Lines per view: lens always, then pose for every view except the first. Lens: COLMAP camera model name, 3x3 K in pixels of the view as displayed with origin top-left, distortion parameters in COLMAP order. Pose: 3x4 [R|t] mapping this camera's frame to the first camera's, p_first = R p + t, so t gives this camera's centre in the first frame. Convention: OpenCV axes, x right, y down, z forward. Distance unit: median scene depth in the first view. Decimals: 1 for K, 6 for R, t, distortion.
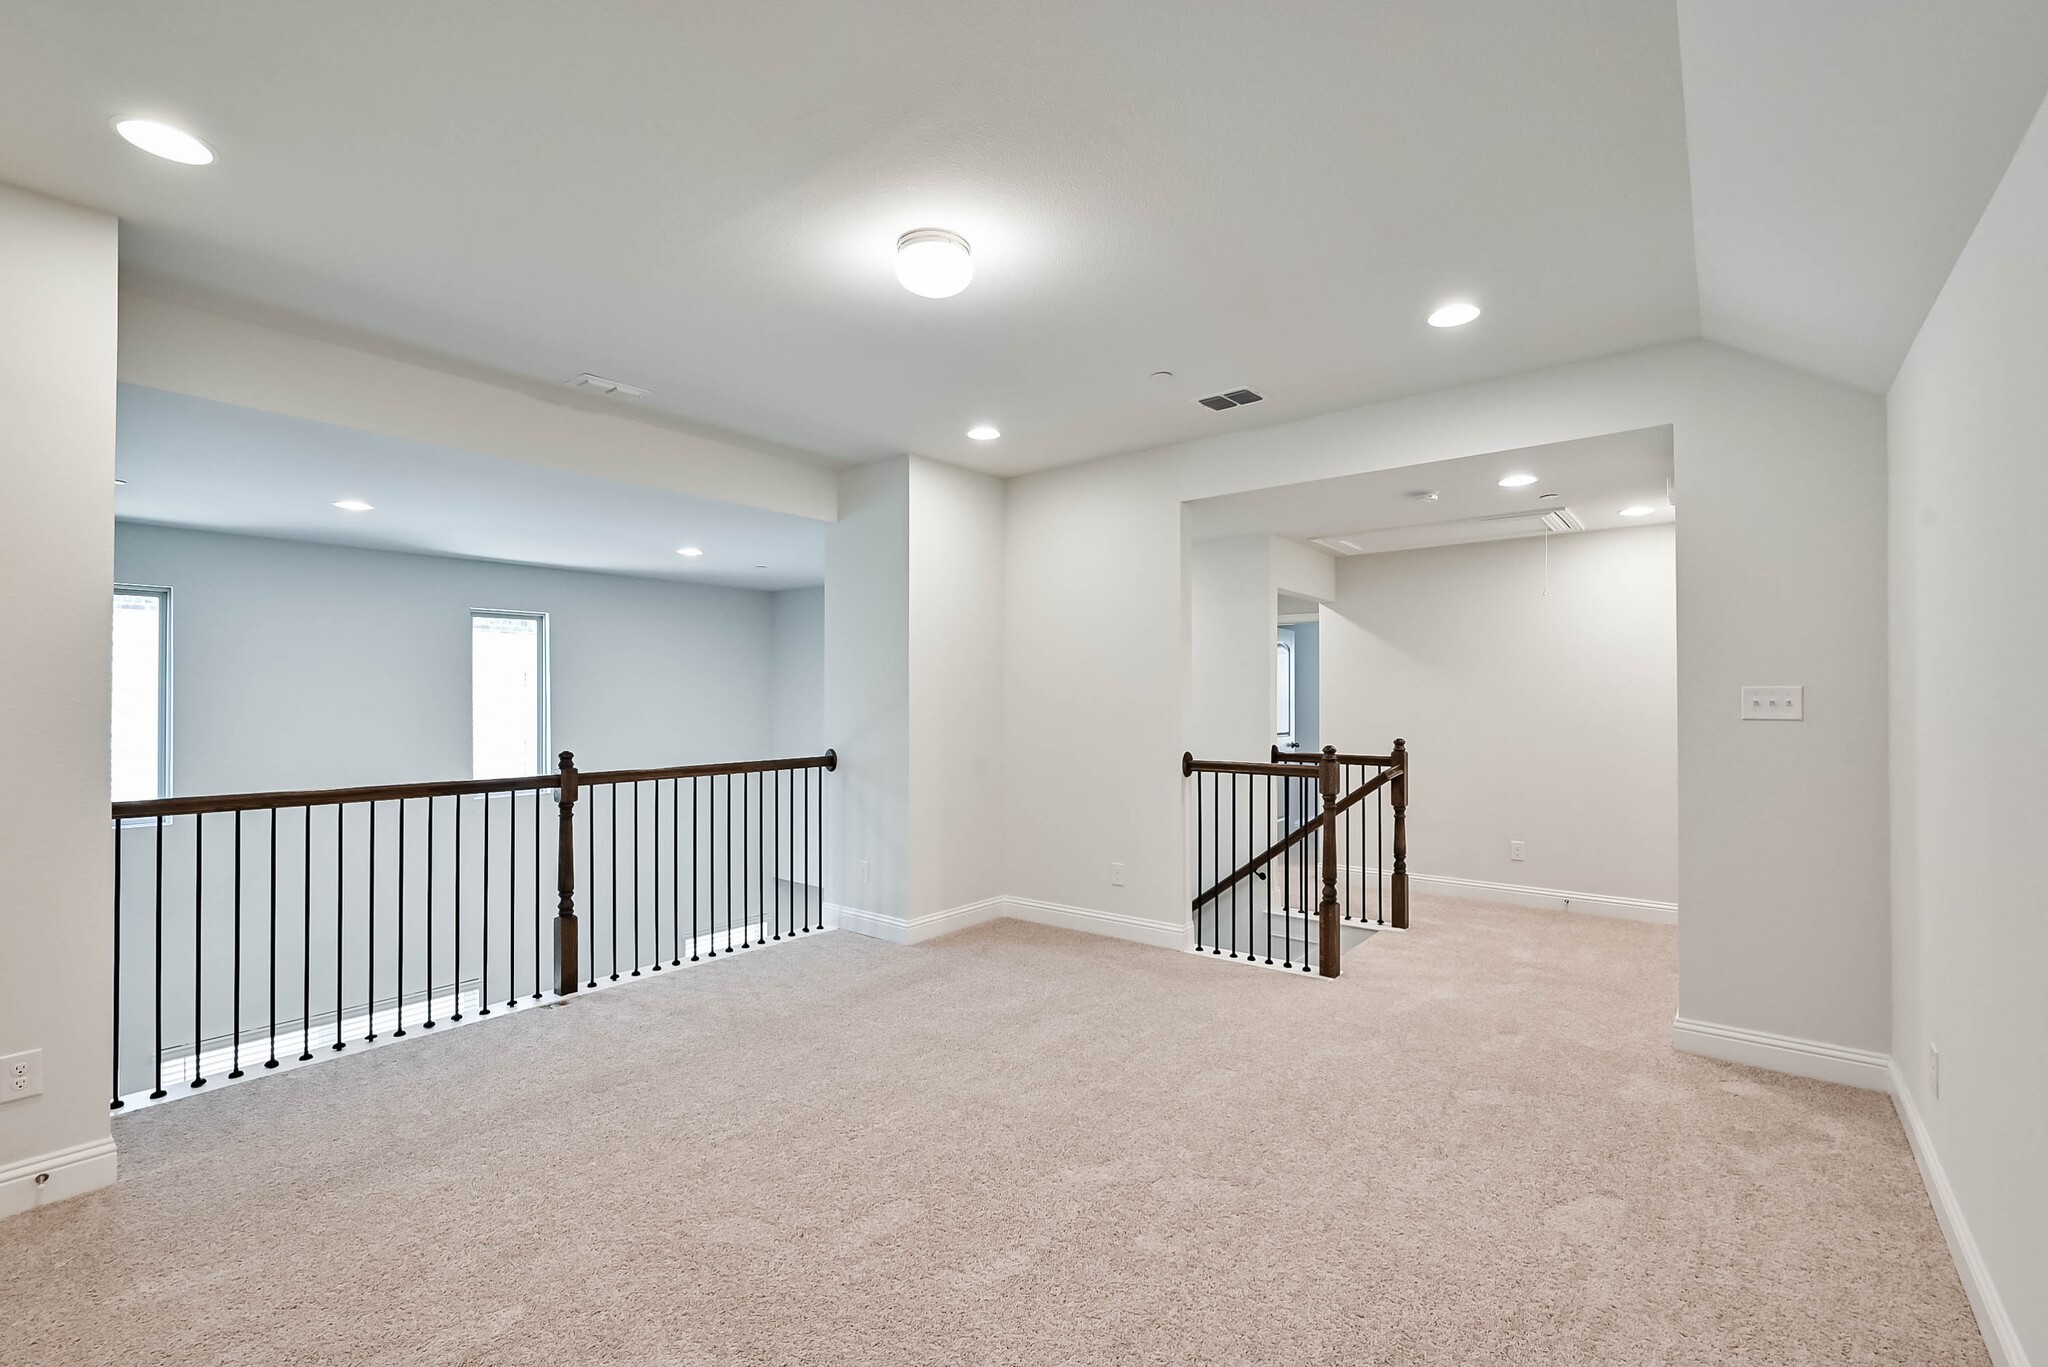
lens RADIAL K [[883.4, 0, 1029.0], [0, 883.4, 688.0], [0, 0, 1]] dist [0.001147, 0.000968]
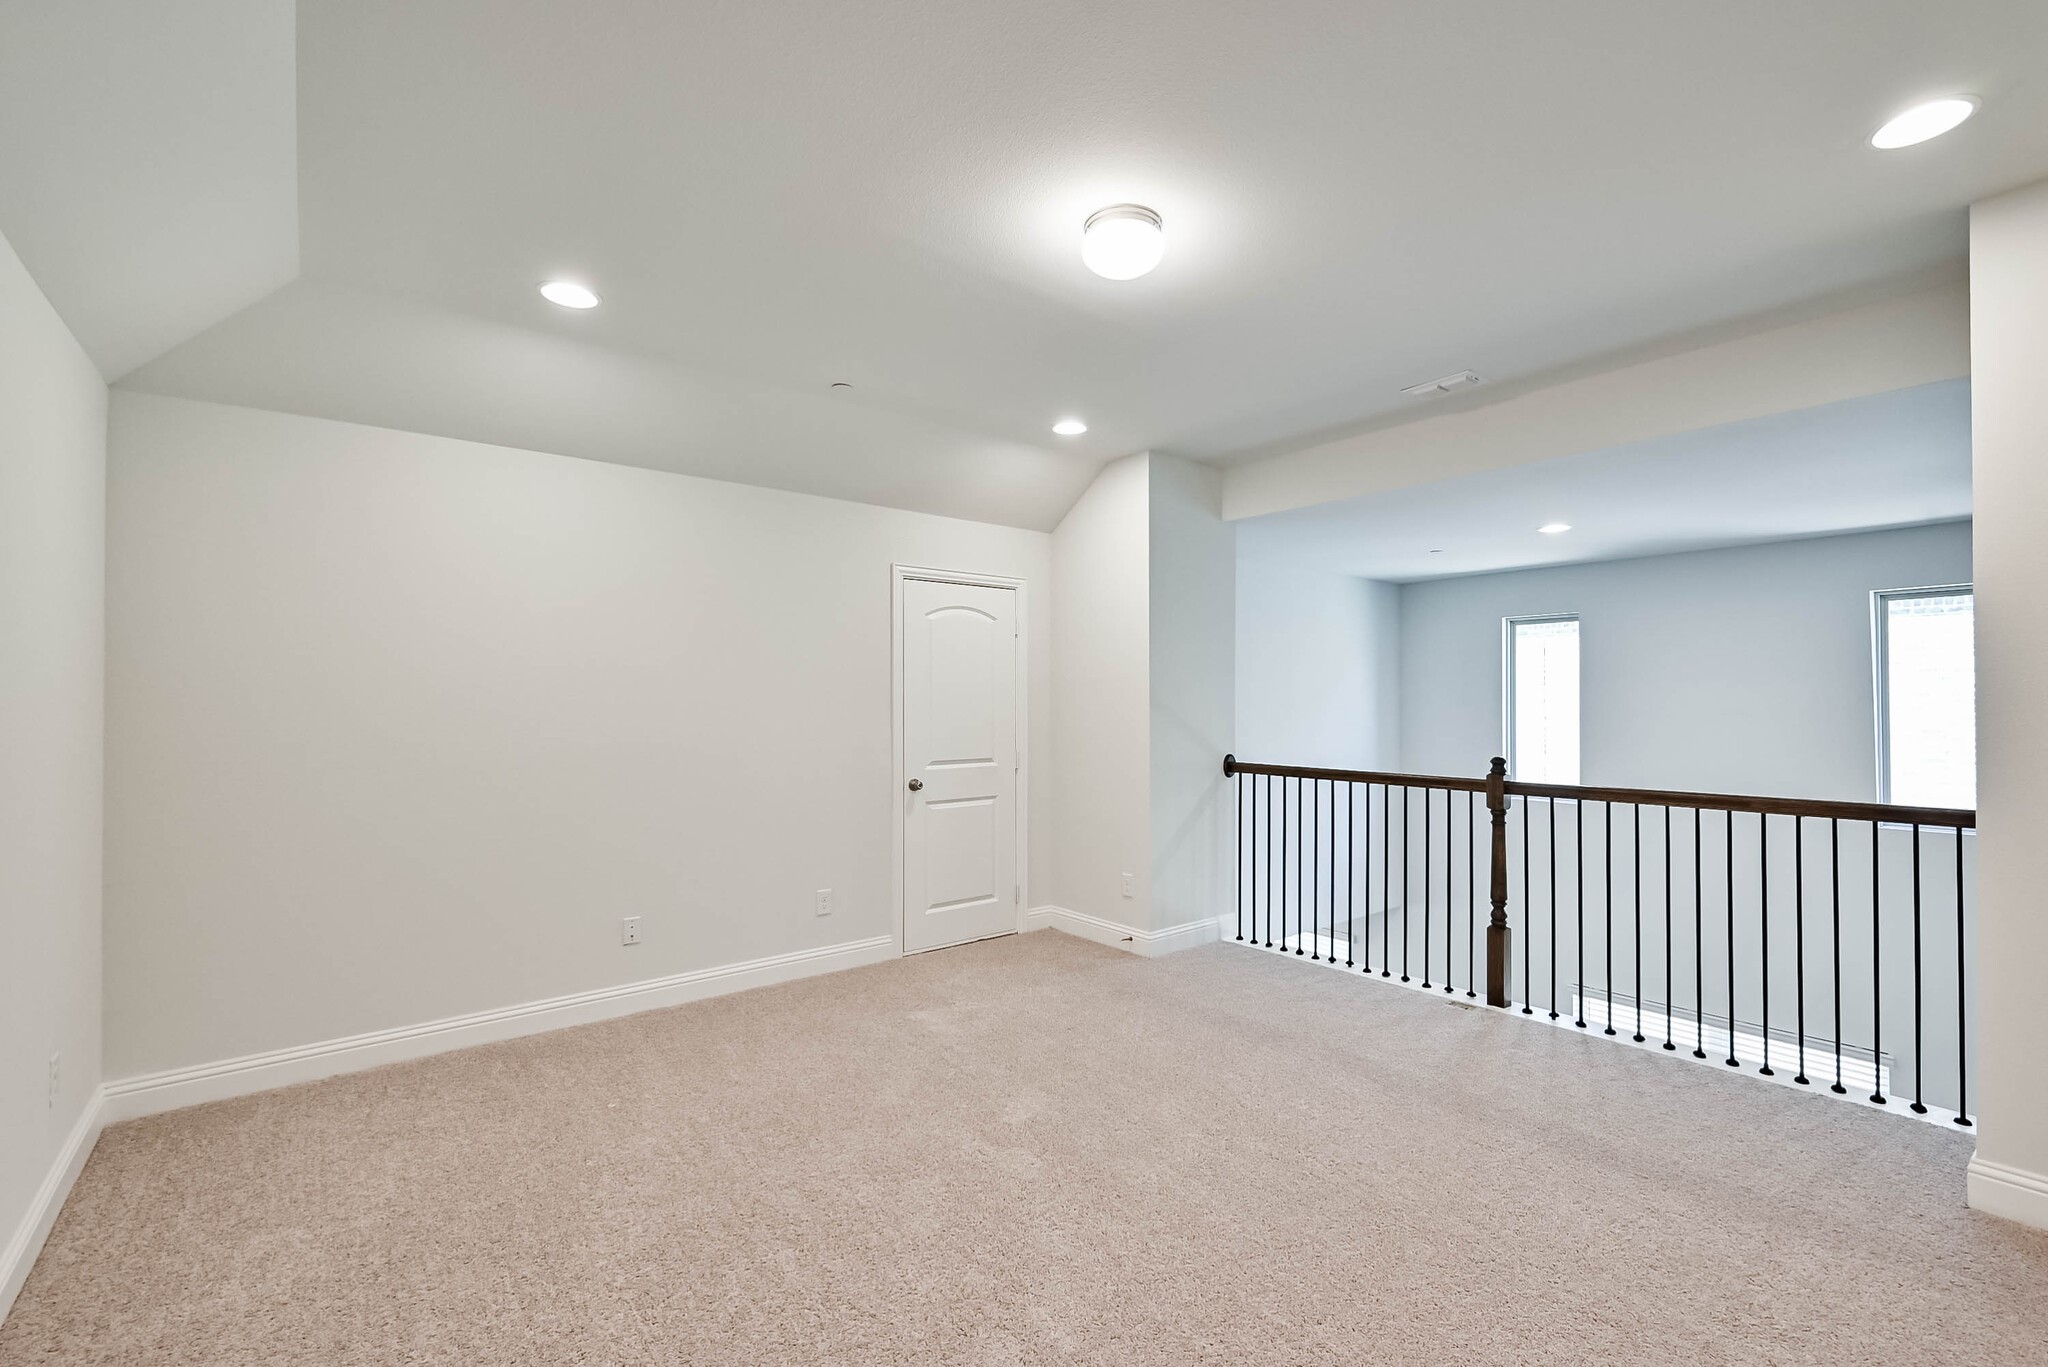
lens RADIAL K [[883.4, 0, 1012.0], [0, 883.4, 695.2], [0, 0, 1]] dist [0.001147, 0.000968]
pose [[-0.242144, -0.013235, -0.970150, 0.544356], [0.015460, 0.999727, -0.017497, 0.012015], [0.970117, -0.019235, -0.241873, 0.708215]]
